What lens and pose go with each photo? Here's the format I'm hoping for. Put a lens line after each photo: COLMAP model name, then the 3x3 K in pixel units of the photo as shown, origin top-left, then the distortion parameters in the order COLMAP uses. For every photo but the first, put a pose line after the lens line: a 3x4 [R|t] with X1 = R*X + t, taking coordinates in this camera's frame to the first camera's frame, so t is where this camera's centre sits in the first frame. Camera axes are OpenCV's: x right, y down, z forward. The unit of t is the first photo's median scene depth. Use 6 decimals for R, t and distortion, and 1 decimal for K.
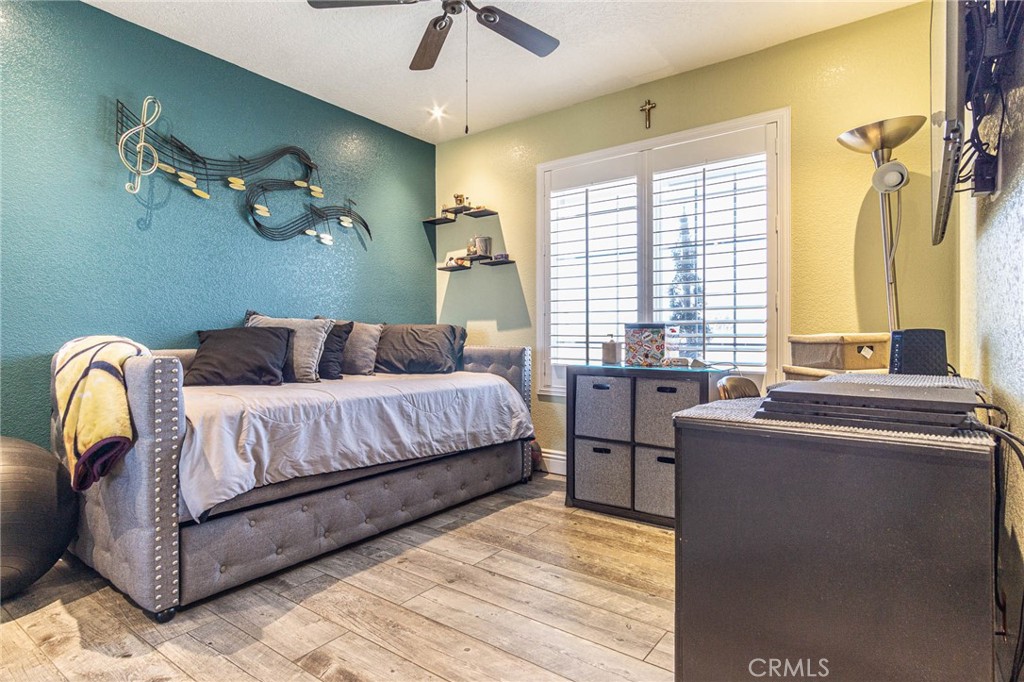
lens RADIAL K [[545.1, 0, 511.6], [0, 545.1, 335.6], [0, 0, 1]] dist [0.006668, 0.001748]
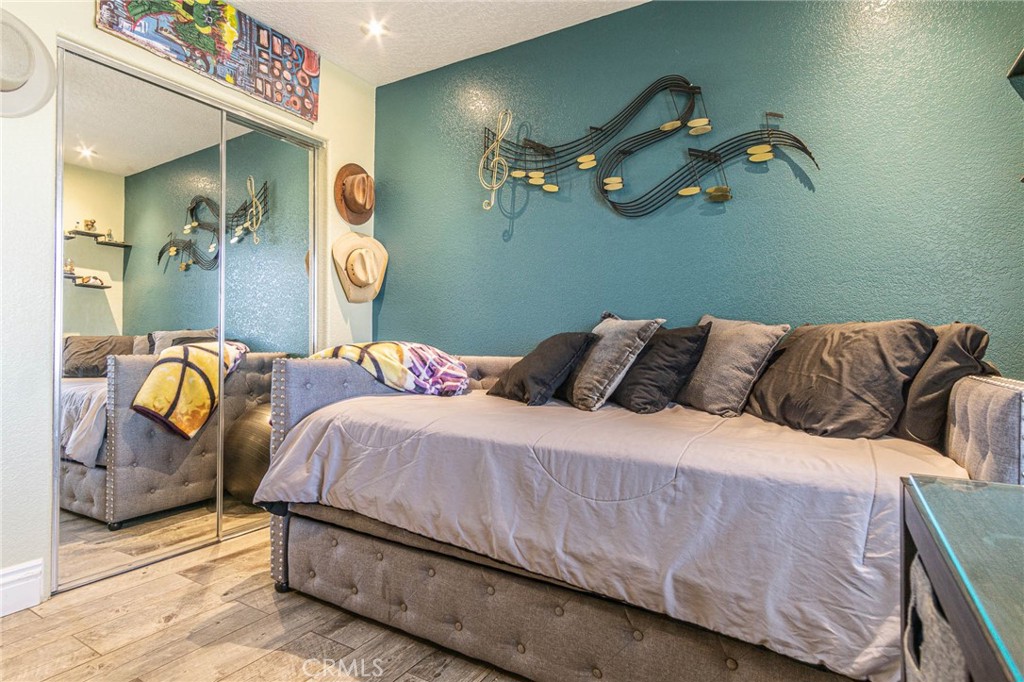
lens RADIAL K [[545.1, 0, 508.0], [0, 545.1, 345.7], [0, 0, 1]] dist [0.006668, 0.001748]
pose [[0.084867, 0.002716, -0.996389, 0.324597], [-0.013507, 0.999908, 0.001575, 0.003093], [0.996301, 0.013325, 0.084896, 0.834300]]
